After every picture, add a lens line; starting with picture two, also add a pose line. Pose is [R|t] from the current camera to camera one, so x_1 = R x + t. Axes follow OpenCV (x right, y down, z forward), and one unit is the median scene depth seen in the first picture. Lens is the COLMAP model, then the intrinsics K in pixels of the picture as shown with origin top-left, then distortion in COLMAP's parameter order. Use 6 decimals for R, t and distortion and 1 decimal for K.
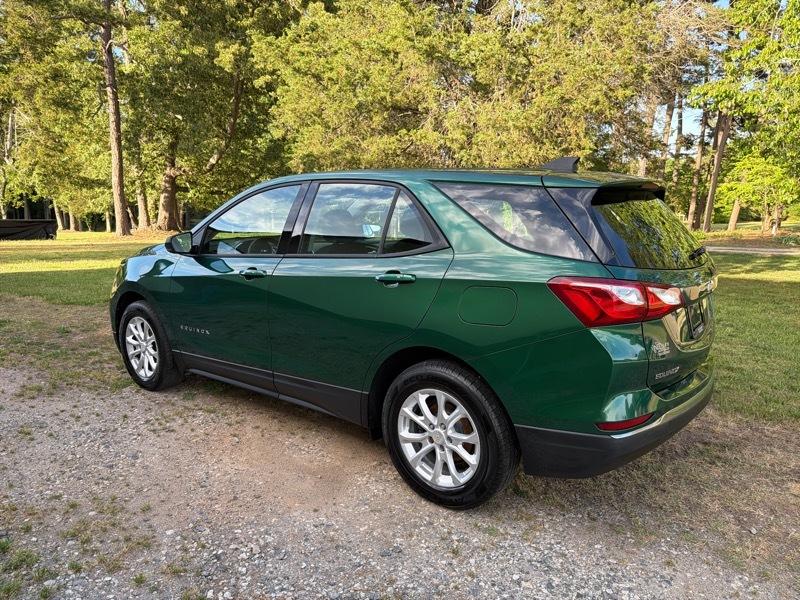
lens RADIAL K [[570.7, 0, 396.6], [0, 570.7, 293.8], [0, 0, 1]] dist [0.019830, -0.029443]
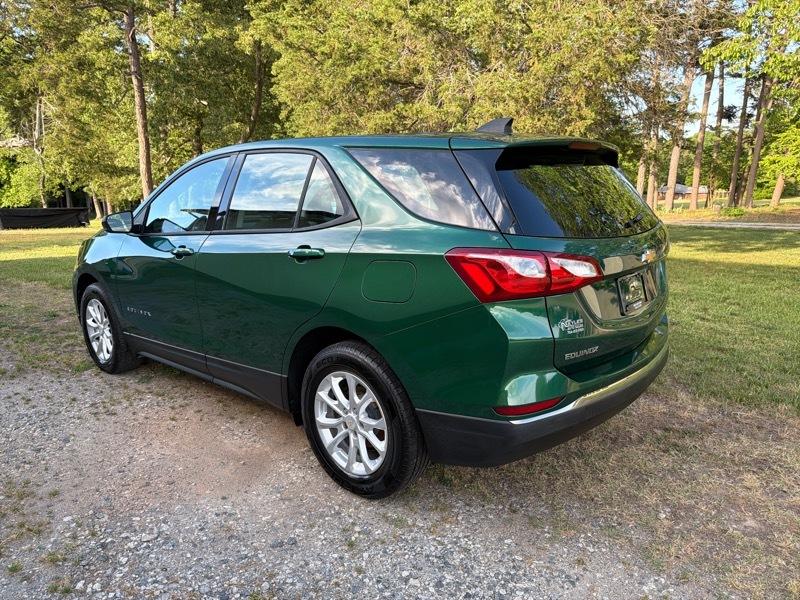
lens RADIAL K [[570.7, 0, 399.2], [0, 570.7, 298.2], [0, 0, 1]] dist [0.019830, -0.029443]
pose [[0.998181, -0.008966, -0.059621, 0.166660], [0.011149, 0.999276, 0.036382, 0.011056], [0.059251, -0.036980, 0.997558, 0.061134]]
